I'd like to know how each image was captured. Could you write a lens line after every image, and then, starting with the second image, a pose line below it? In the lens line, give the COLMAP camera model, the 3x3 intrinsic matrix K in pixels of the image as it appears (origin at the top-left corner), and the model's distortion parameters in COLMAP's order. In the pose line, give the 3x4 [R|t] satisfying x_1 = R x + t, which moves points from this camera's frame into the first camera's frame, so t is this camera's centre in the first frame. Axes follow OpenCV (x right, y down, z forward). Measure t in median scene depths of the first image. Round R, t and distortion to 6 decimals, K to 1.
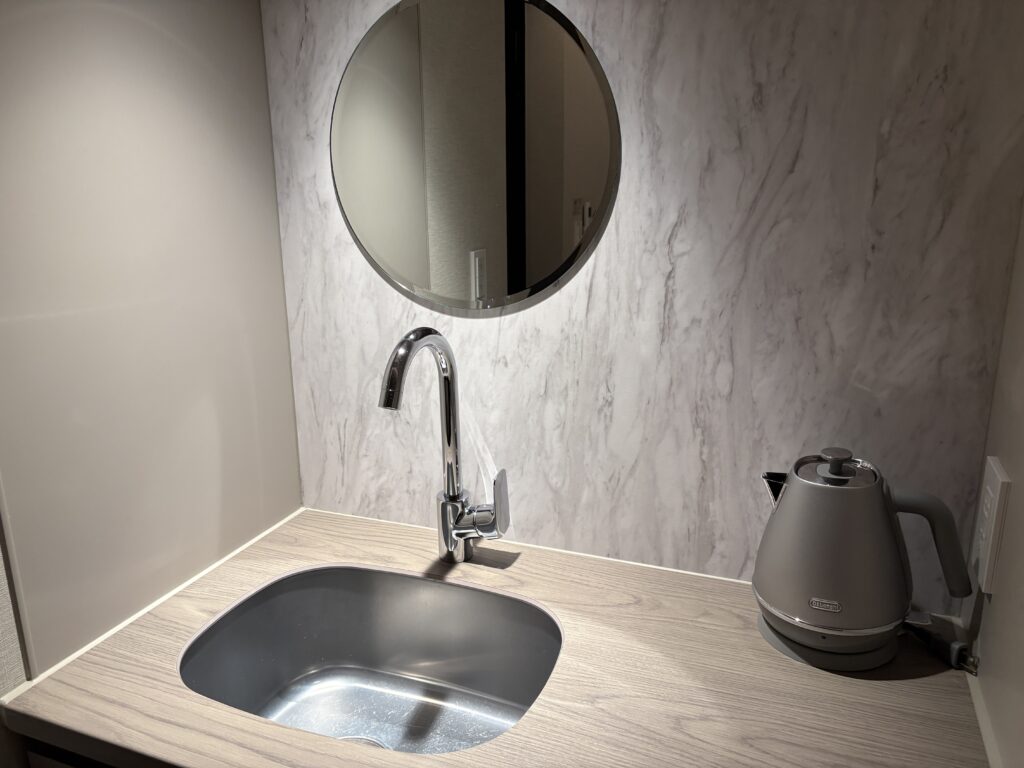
lens RADIAL K [[777.7, 0, 515.5], [0, 777.7, 379.1], [0, 0, 1]] dist [0.030486, -0.020026]
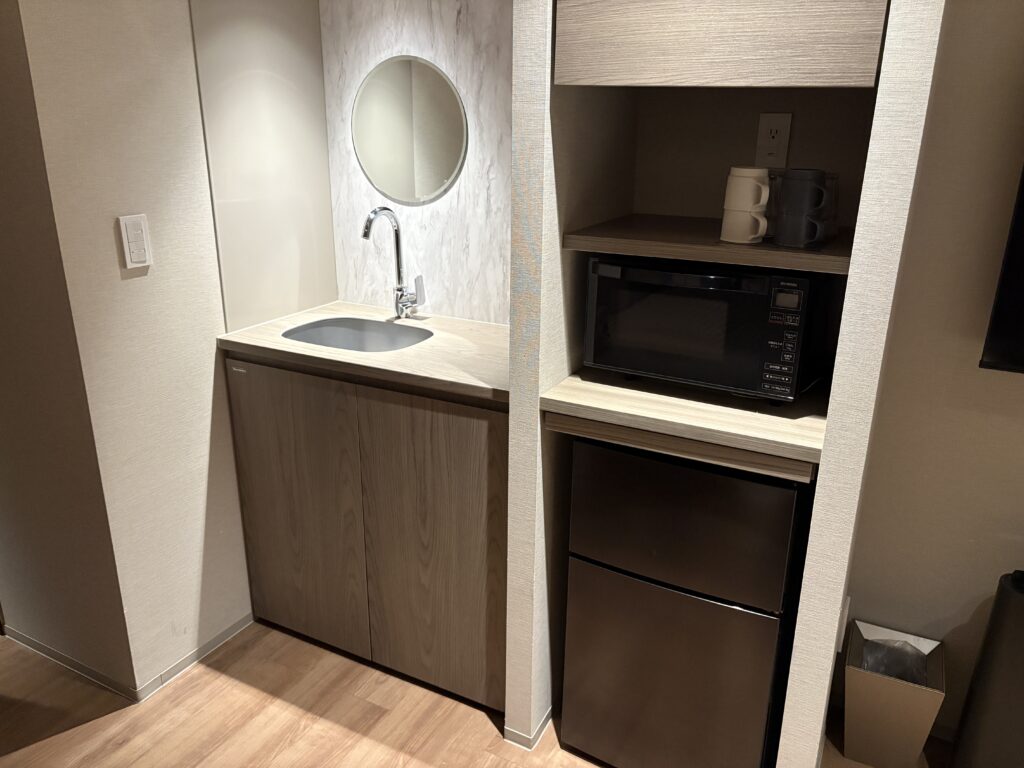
lens RADIAL K [[777.7, 0, 507.9], [0, 777.7, 383.9], [0, 0, 1]] dist [0.030486, -0.020026]
pose [[0.992517, 0.057814, -0.107557, 0.489885], [-0.049347, 0.995589, 0.079793, 0.235363], [0.111695, -0.073888, 0.990992, -1.212079]]
